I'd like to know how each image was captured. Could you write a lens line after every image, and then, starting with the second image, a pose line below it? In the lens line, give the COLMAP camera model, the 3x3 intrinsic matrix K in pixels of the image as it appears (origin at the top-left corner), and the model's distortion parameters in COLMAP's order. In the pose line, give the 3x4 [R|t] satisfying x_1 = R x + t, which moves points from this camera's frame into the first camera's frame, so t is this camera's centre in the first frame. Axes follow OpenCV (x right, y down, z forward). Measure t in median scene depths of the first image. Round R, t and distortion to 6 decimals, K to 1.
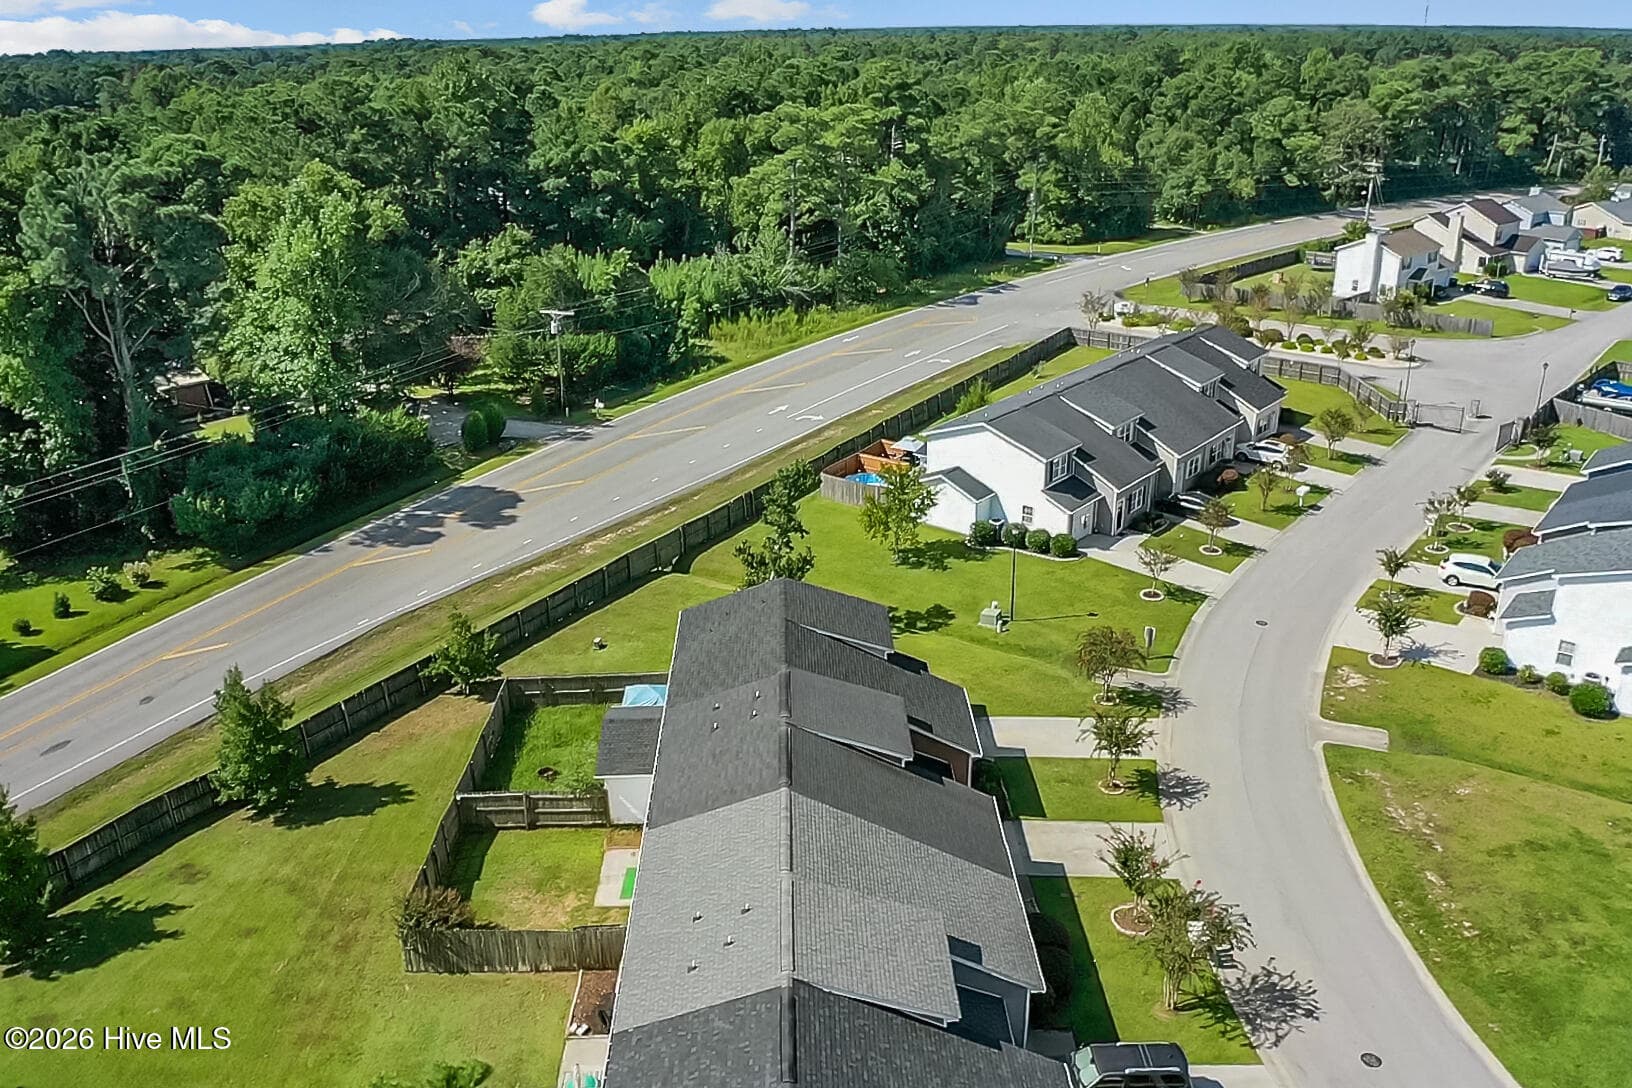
lens RADIAL K [[1362.8, 0, 816.0], [0, 1362.8, 544.0], [0, 0, 1]] dist [-0.052263, 0.005077]
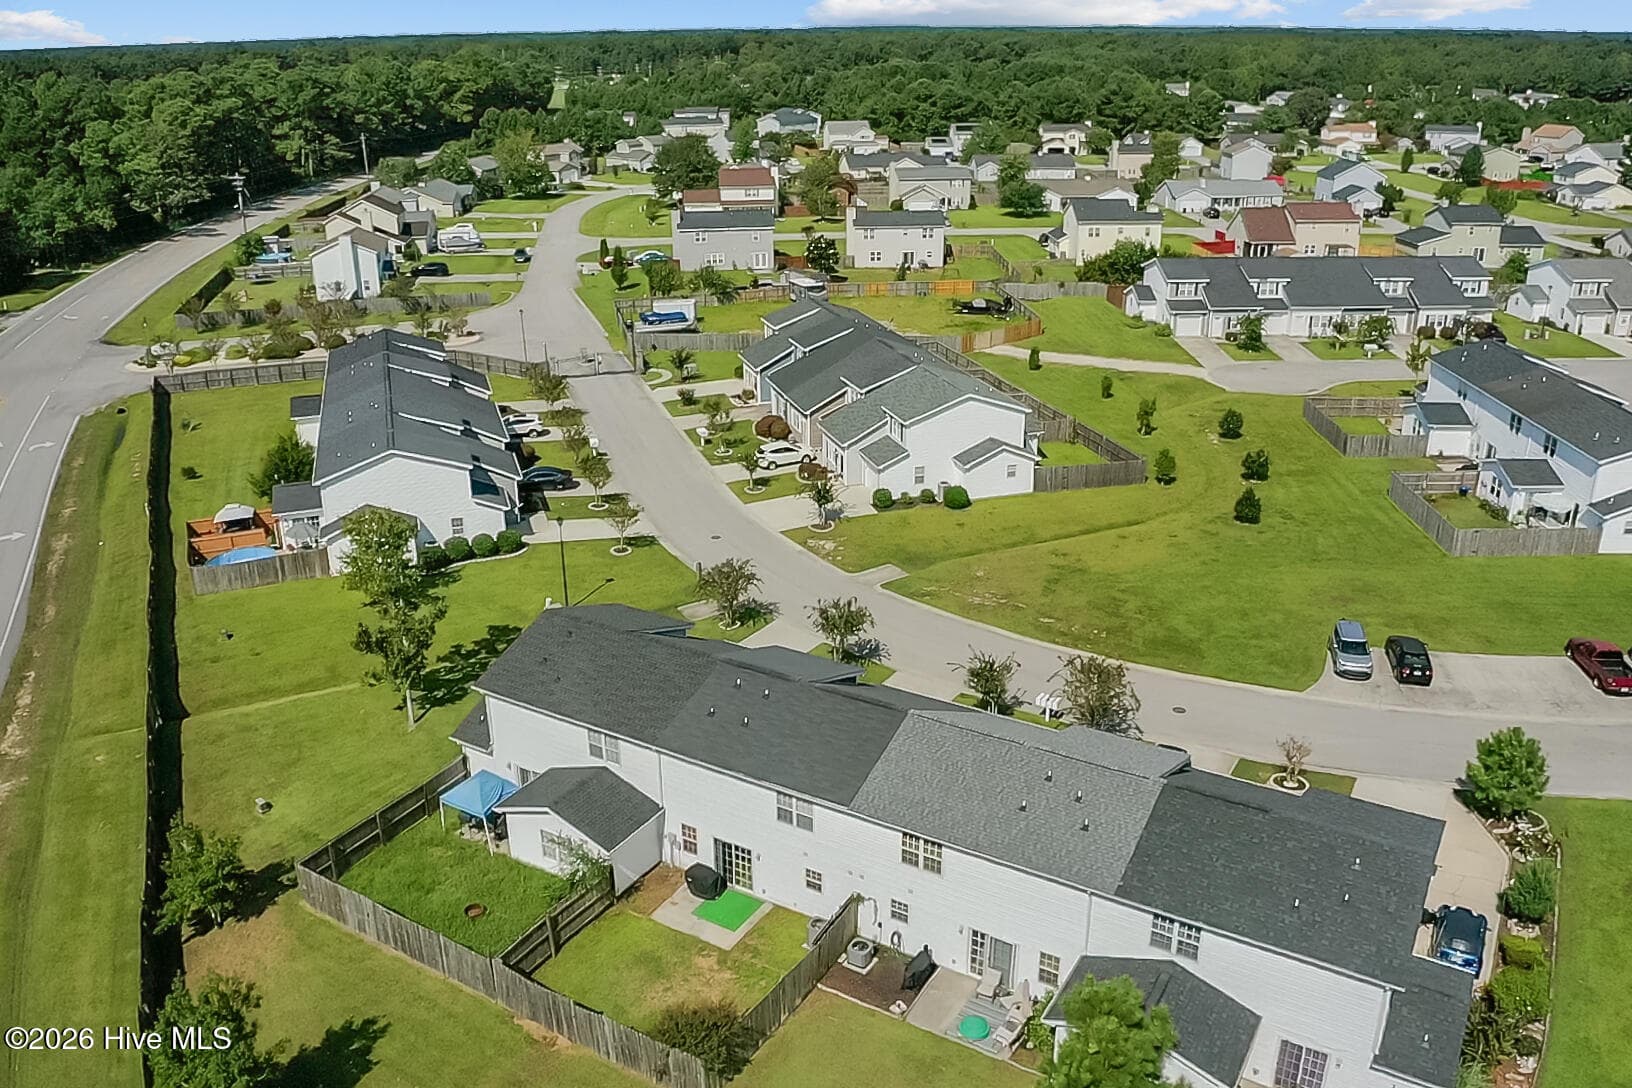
lens RADIAL K [[1362.8, 0, 816.0], [0, 1362.8, 544.0], [0, 0, 1]] dist [-0.052263, 0.005077]
pose [[0.522992, -0.302283, 0.796934, -0.502425], [0.314595, 0.937439, 0.149123, -0.075315], [-0.792155, 0.172721, 0.585370, 0.219920]]
